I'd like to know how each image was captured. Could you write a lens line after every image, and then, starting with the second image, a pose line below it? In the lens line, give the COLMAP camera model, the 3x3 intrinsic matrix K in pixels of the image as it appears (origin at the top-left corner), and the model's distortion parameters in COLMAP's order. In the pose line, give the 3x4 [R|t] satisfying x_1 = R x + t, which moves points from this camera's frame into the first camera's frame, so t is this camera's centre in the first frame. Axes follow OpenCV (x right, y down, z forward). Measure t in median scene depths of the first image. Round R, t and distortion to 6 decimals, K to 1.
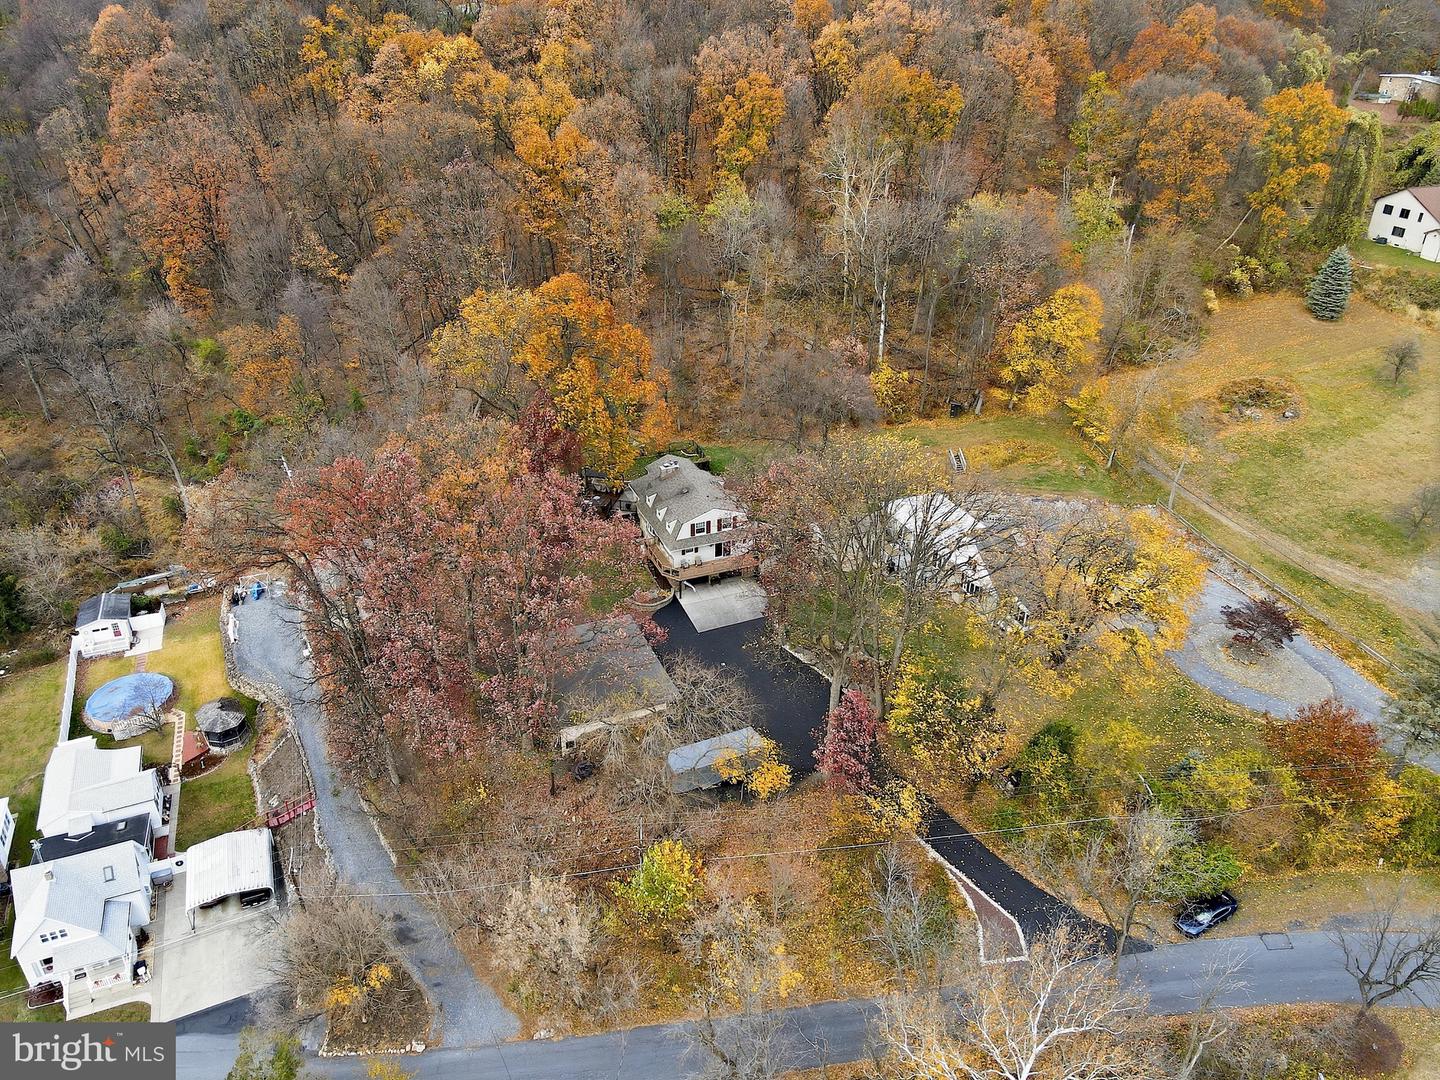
lens RADIAL K [[1056.2, 0, 720.0], [0, 1056.2, 540.0], [0, 0, 1]] dist [0.009277, 0.013378]
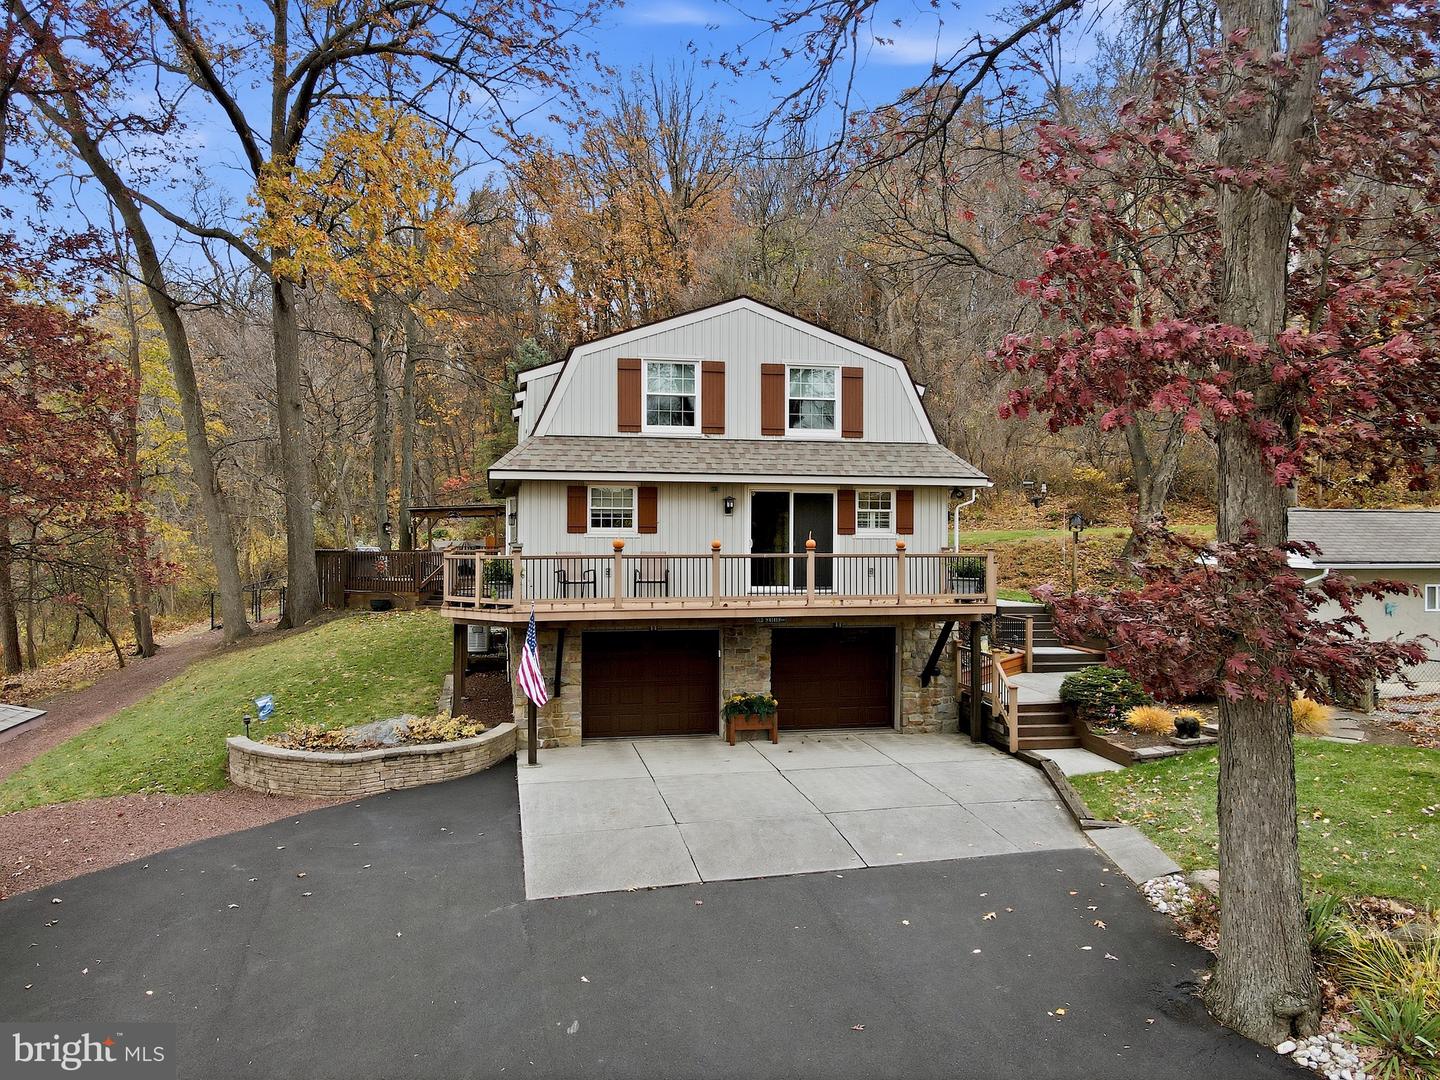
lens RADIAL K [[1056.2, 0, 720.0], [0, 1056.2, 540.0], [0, 0, 1]] dist [0.009277, 0.013378]
pose [[0.979486, -0.007636, -0.201370, 0.028403], [-0.090907, 0.875080, -0.475365, 0.099938], [0.179844, 0.483919, 0.856434, 0.794269]]
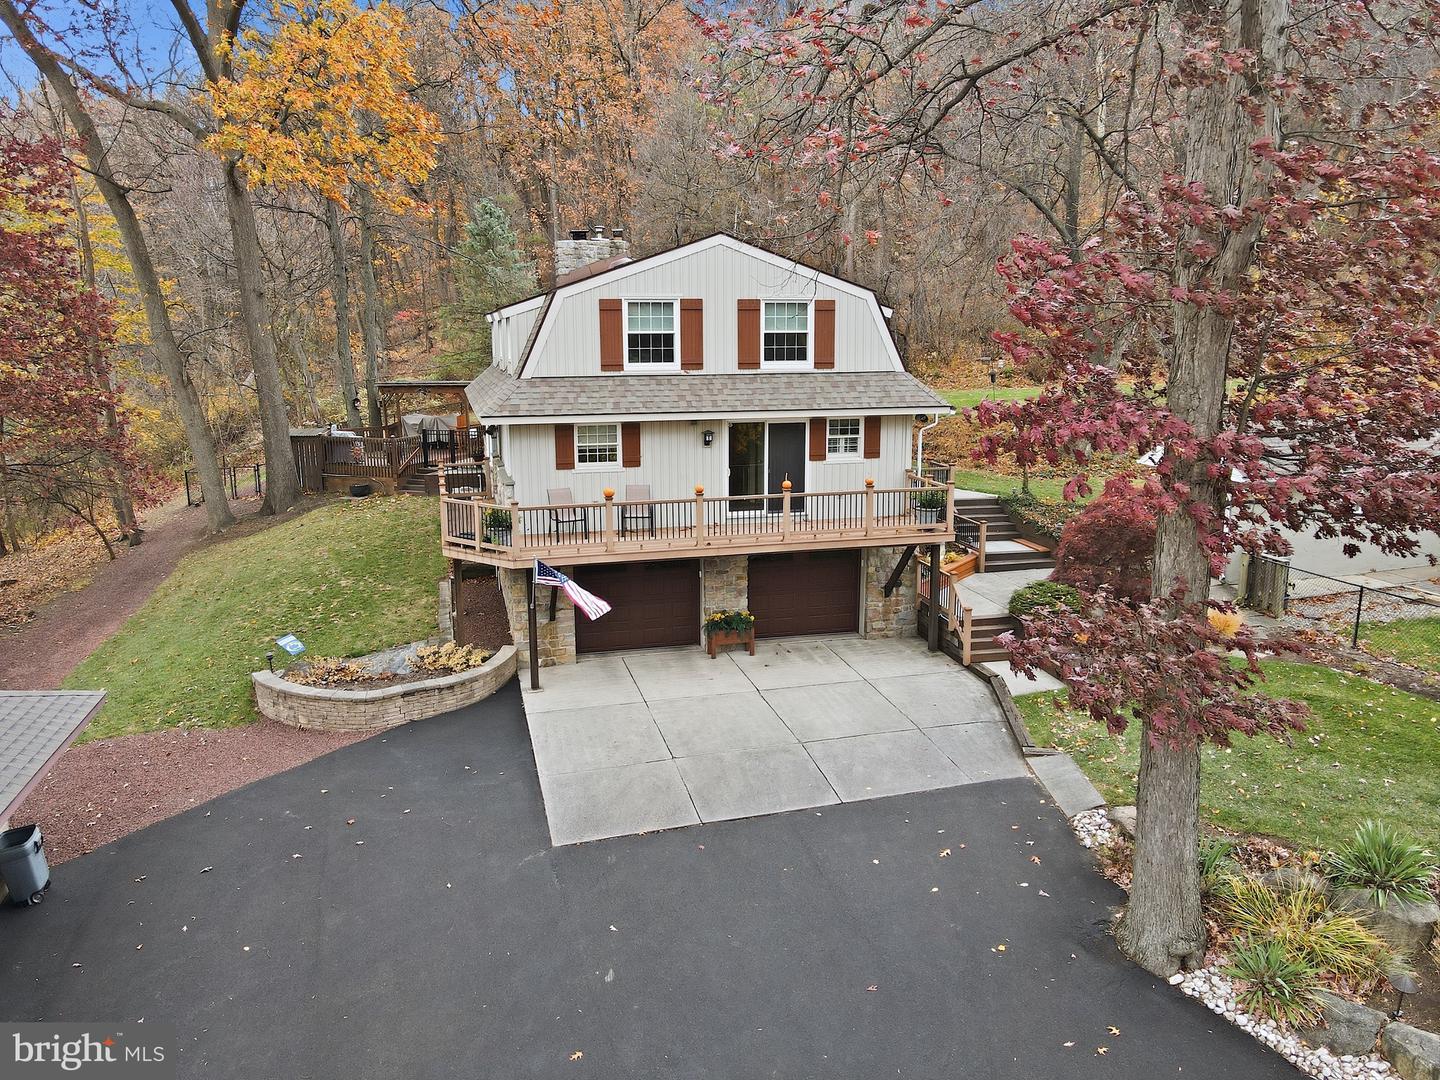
lens RADIAL K [[1057.3, 0, 720.0], [0, 1057.3, 540.0], [0, 0, 1]] dist [-0.002854, 0.041281]
pose [[0.987839, 0.014241, -0.154827, 0.025433], [-0.061492, 0.950392, -0.304915, 0.083659], [0.142804, 0.310728, 0.939710, 0.772183]]
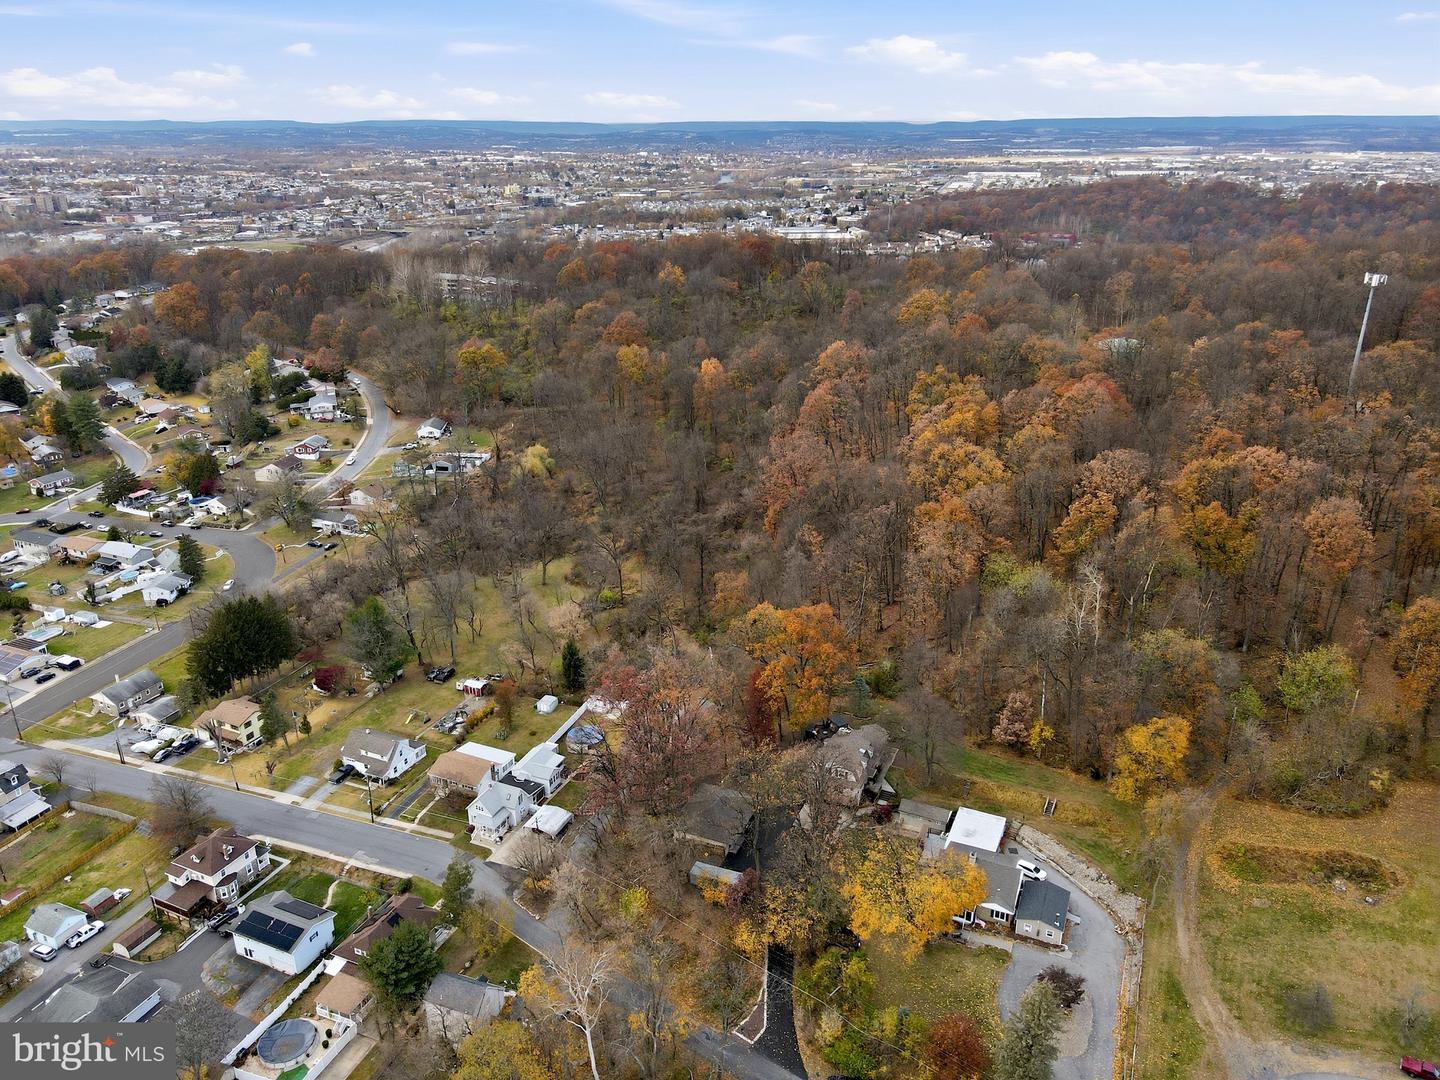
lens RADIAL K [[1057.3, 0, 720.0], [0, 1057.3, 540.0], [0, 0, 1]] dist [-0.002854, 0.041281]
pose [[0.687250, 0.253630, -0.680705, 0.868435], [-0.348147, 0.937437, -0.002205, -0.275364], [0.637559, 0.238501, 0.732554, -0.407521]]
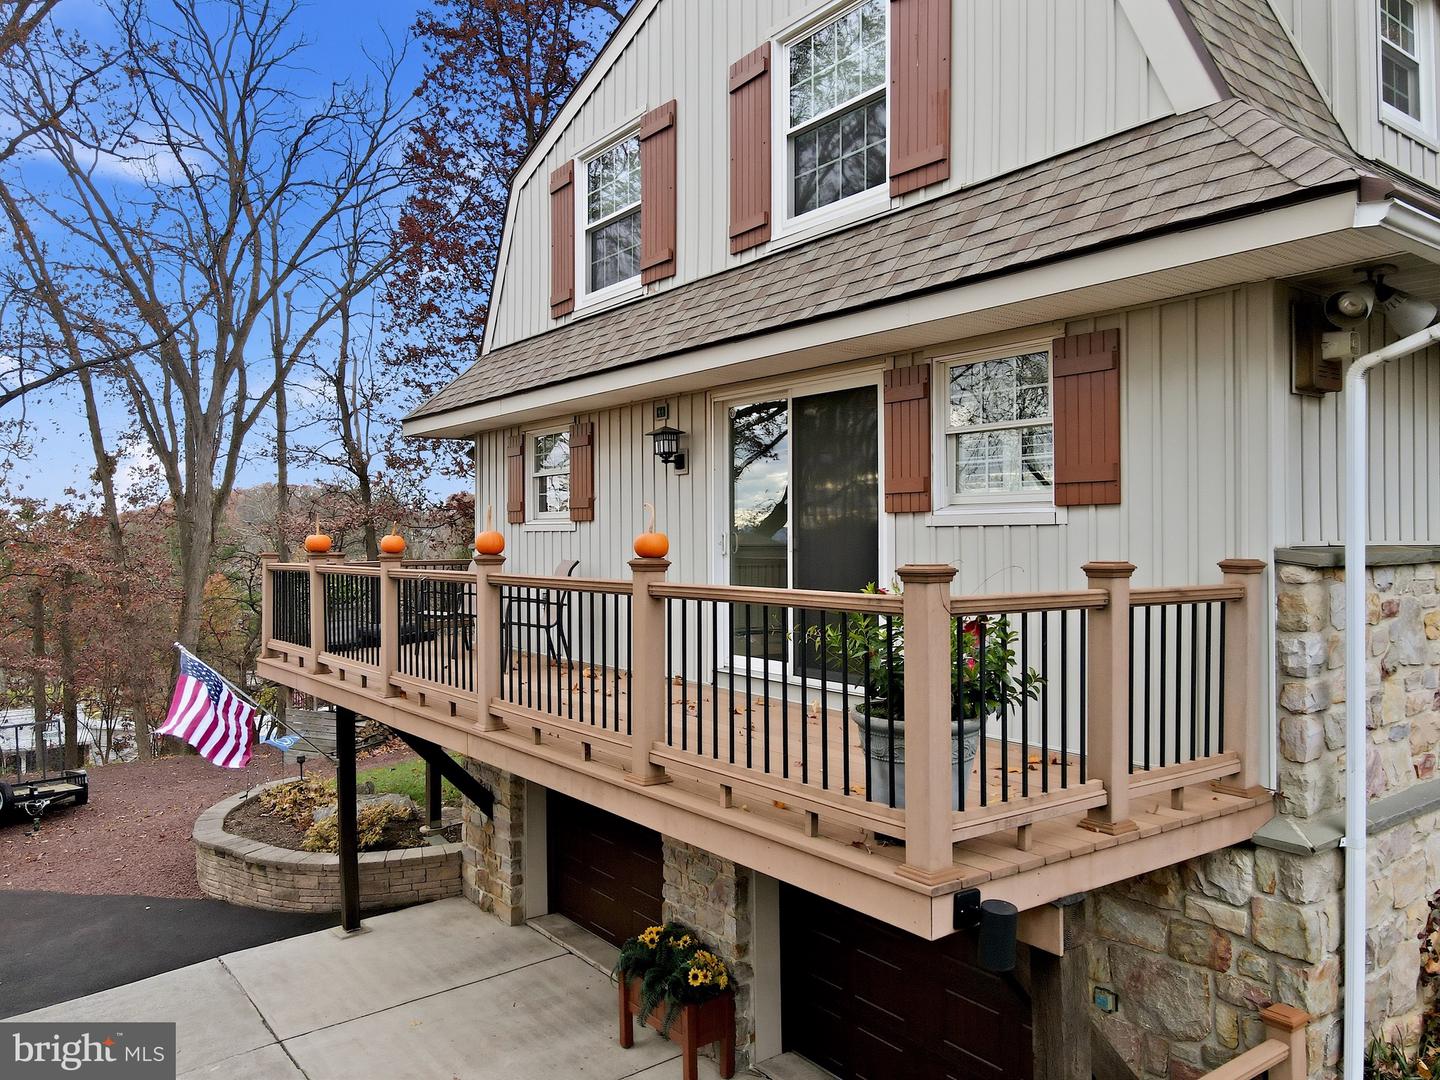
lens RADIAL K [[1057.3, 0, 720.0], [0, 1057.3, 540.0], [0, 0, 1]] dist [-0.002854, 0.041281]
pose [[0.227511, -0.011418, -0.973709, 0.067024], [-0.470059, 0.874428, -0.120085, 0.018398], [0.852809, 0.485021, 0.193575, 0.943757]]
